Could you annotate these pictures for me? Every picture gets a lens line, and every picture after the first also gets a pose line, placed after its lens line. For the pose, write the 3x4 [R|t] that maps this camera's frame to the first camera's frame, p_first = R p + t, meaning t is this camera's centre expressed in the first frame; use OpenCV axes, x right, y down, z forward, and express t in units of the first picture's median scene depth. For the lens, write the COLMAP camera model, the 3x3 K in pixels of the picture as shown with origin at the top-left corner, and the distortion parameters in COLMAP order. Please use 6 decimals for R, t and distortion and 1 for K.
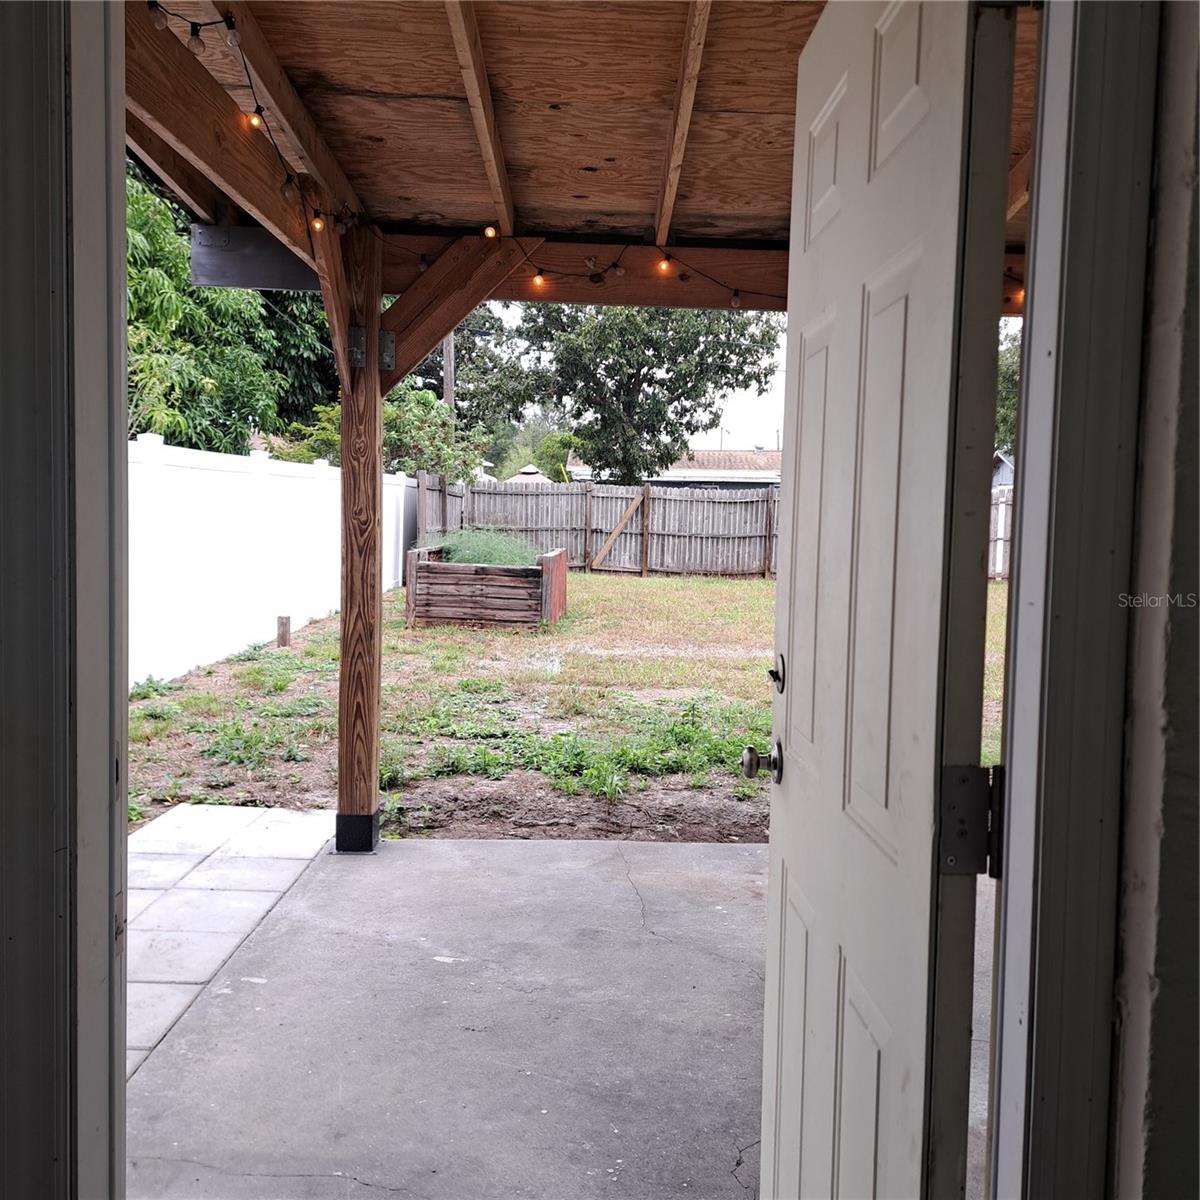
lens RADIAL K [[1144.7, 0, 621.9], [0, 1144.7, 572.0], [0, 0, 1]] dist [0.184092, -0.488588]
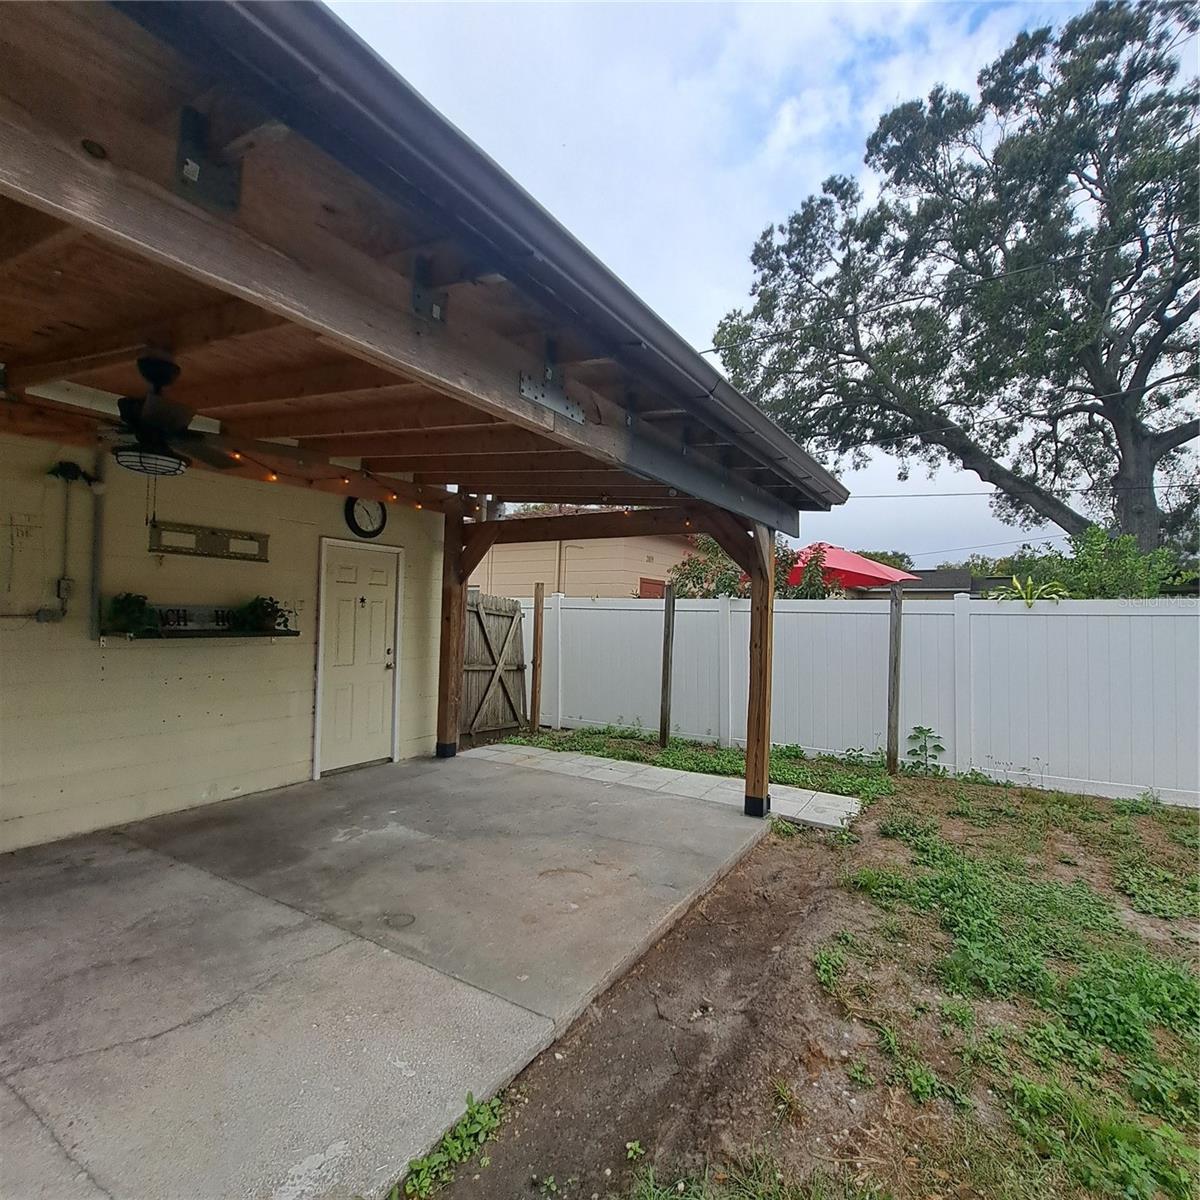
lens RADIAL K [[633.5, 0, 602.9], [0, 633.5, 598.8], [0, 0, 1]] dist [-0.003088, -0.009962]
pose [[-0.528535, -0.062390, -0.846616, 0.320973], [-0.077181, 0.996697, -0.025266, -0.029278], [0.845395, 0.051989, -0.531605, 0.516196]]
